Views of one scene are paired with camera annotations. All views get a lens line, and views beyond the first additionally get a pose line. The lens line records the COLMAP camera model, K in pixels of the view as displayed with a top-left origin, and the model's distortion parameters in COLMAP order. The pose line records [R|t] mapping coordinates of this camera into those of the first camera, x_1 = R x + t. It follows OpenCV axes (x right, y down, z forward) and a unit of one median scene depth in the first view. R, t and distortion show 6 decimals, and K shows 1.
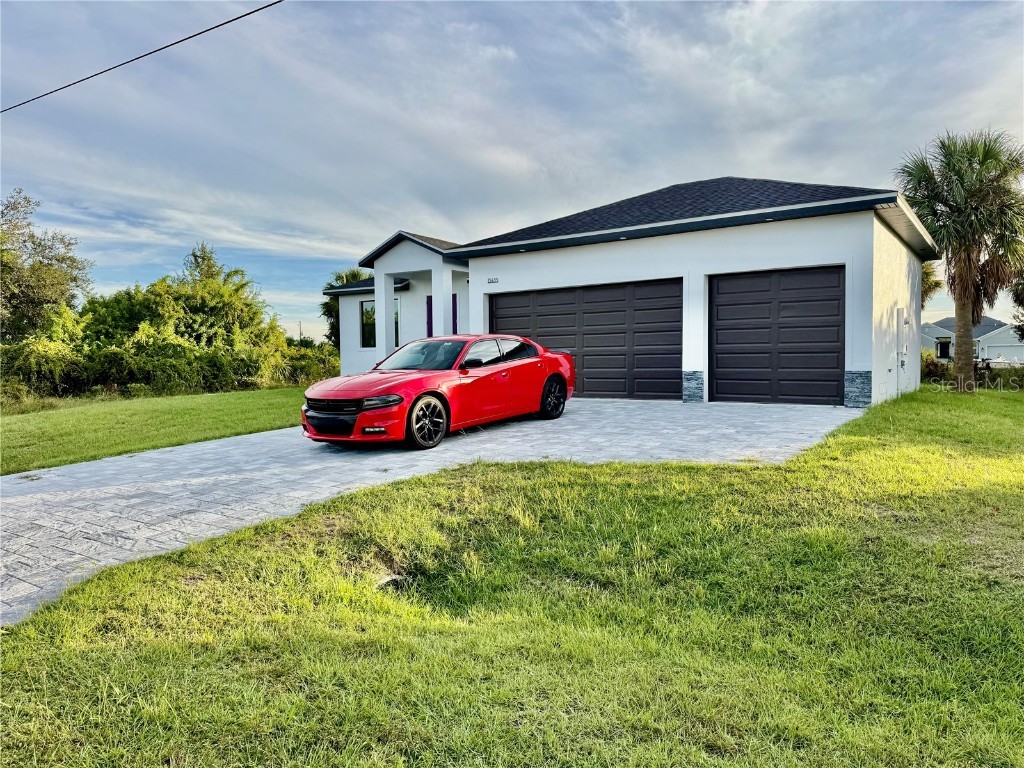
lens RADIAL K [[717.9, 0, 511.0], [0, 717.9, 384.1], [0, 0, 1]] dist [0.082414, -0.098340]
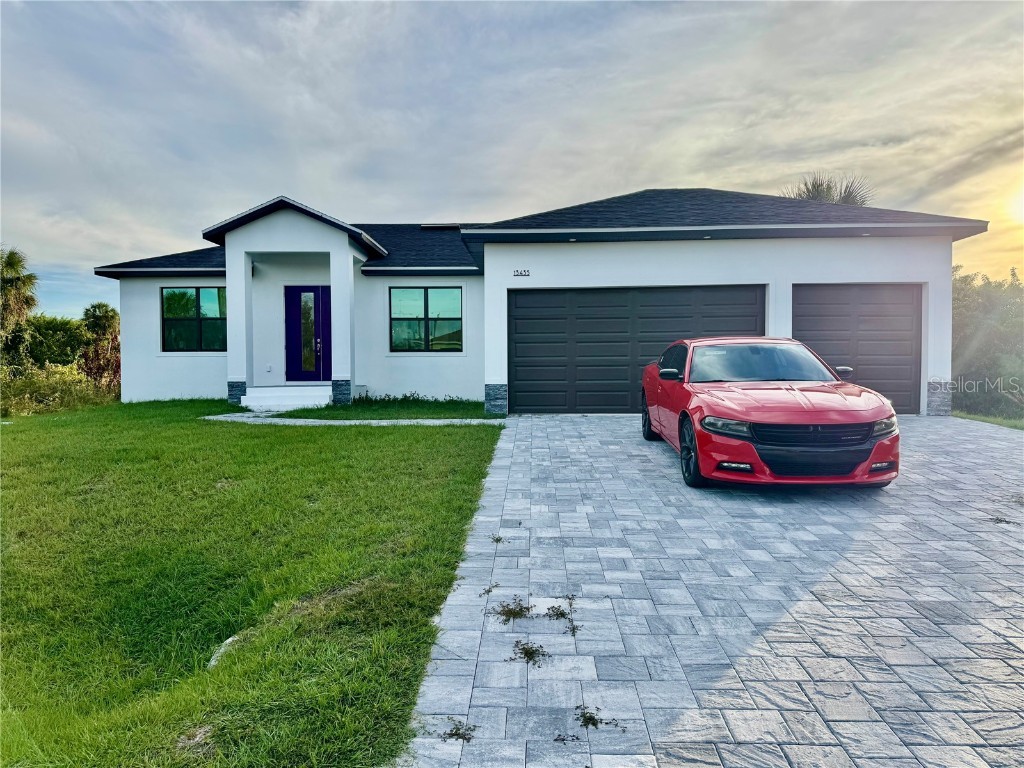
lens RADIAL K [[717.9, 0, 511.0], [0, 717.9, 384.1], [0, 0, 1]] dist [0.082414, -0.098340]
pose [[0.838371, -0.003979, 0.545085, -0.443508], [0.013579, 0.999815, -0.013588, -0.005981], [-0.544931, 0.018794, 0.838271, 0.297674]]
